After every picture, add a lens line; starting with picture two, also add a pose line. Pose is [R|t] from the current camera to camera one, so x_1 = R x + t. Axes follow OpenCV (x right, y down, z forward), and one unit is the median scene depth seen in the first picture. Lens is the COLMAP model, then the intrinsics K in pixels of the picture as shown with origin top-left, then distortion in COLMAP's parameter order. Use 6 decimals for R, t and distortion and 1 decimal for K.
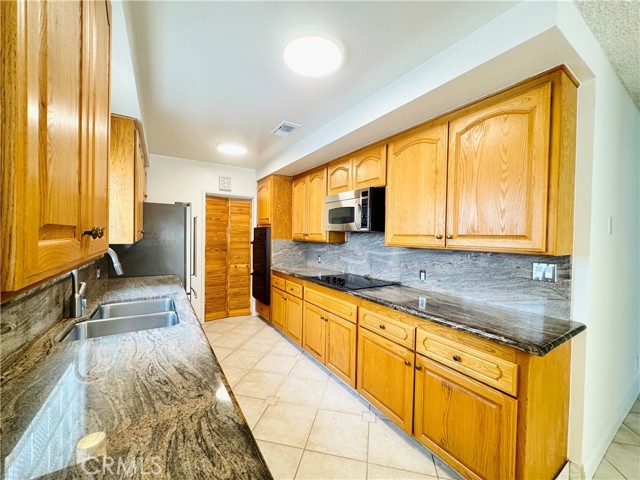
lens RADIAL K [[255.2, 0, 320.4], [0, 255.2, 237.4], [0, 0, 1]] dist [-0.000530, -0.000029]
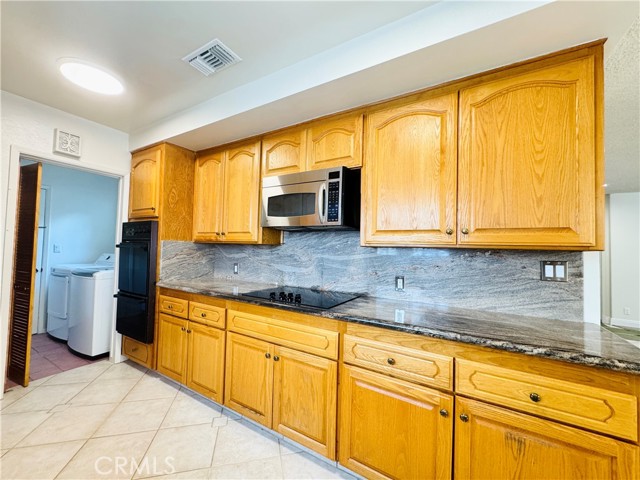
lens RADIAL K [[255.2, 0, 322.5], [0, 255.2, 239.0], [0, 0, 1]] dist [-0.000530, -0.000029]
pose [[0.891695, 0.023836, 0.452008, -0.189049], [-0.008225, 0.999301, -0.036471, 0.041130], [-0.452562, 0.028803, 0.891268, 0.375628]]
